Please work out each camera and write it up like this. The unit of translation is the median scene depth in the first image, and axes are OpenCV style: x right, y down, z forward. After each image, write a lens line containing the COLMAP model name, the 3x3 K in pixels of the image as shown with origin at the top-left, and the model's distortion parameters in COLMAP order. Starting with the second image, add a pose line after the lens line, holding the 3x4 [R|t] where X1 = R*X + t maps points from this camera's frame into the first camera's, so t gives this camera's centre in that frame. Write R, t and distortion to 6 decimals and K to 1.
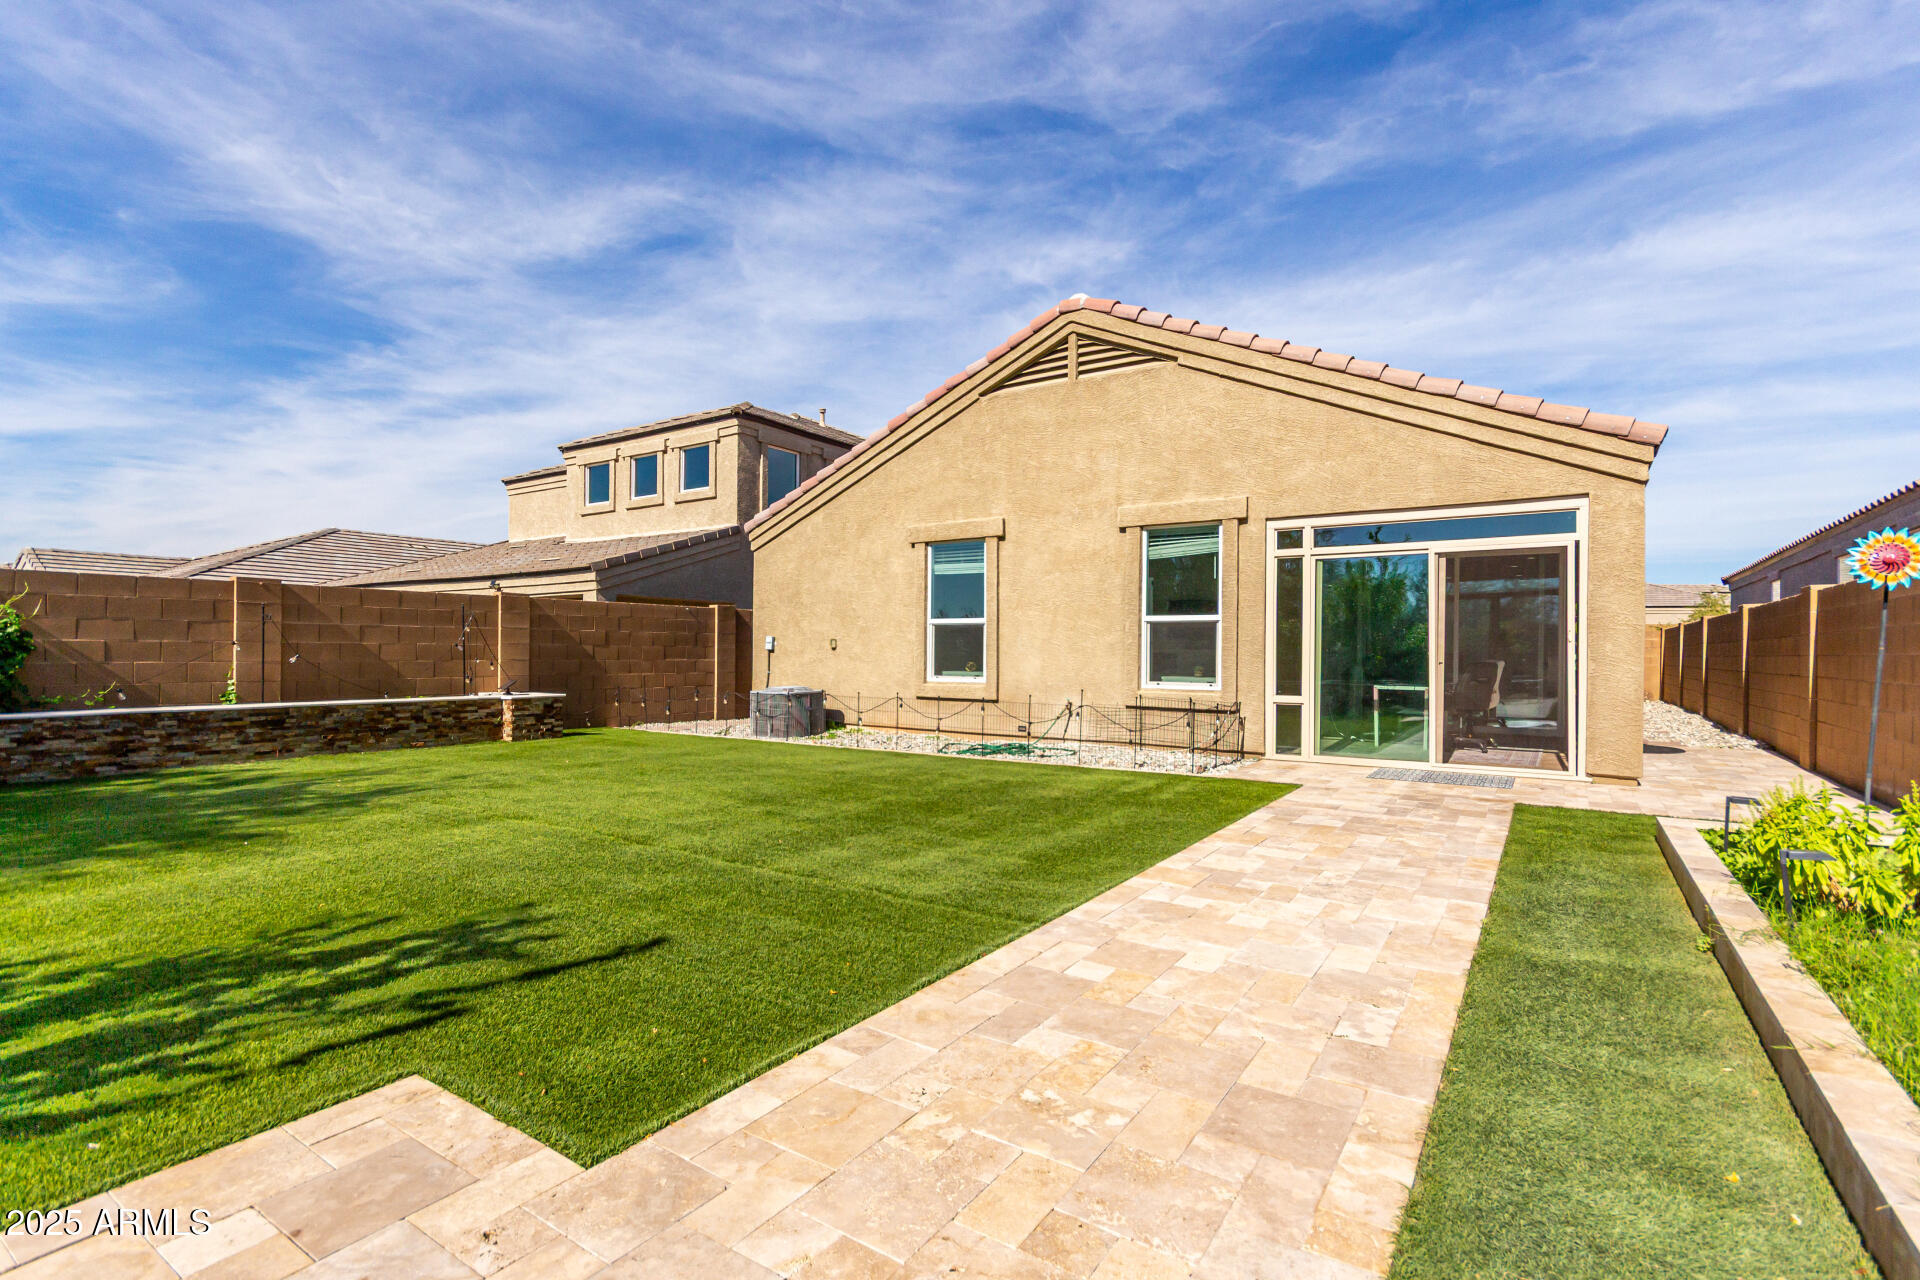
lens RADIAL K [[895.9, 0, 959.3], [0, 895.9, 646.2], [0, 0, 1]] dist [0.015803, 0.000720]
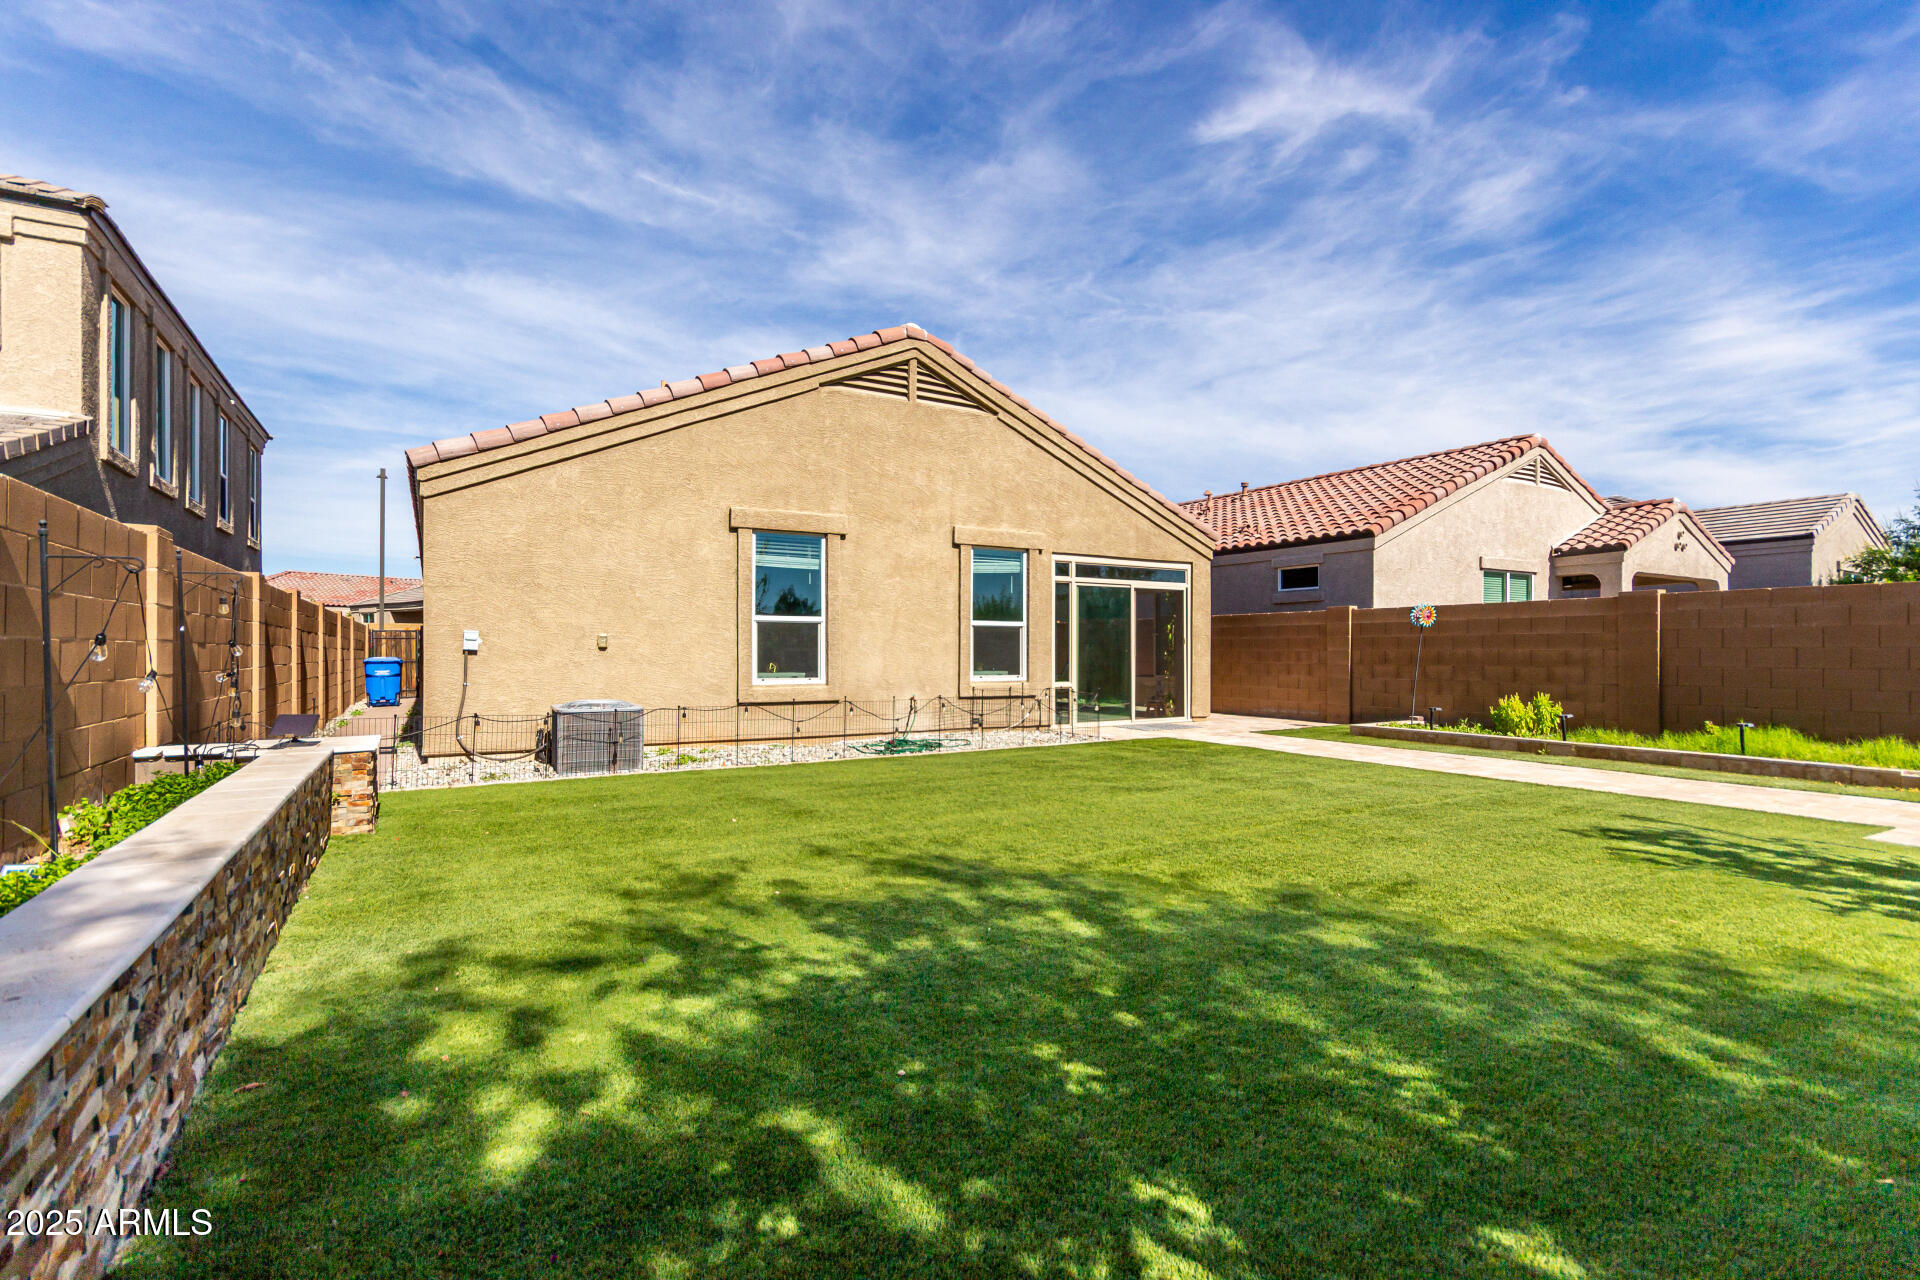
lens RADIAL K [[895.9, 0, 960.2], [0, 895.9, 650.5], [0, 0, 1]] dist [0.015803, 0.000720]
pose [[0.430299, -0.003624, 0.902679, -0.859085], [-0.002346, 0.999984, 0.005133, -0.000324], [-0.902683, -0.004327, 0.430284, 0.493664]]
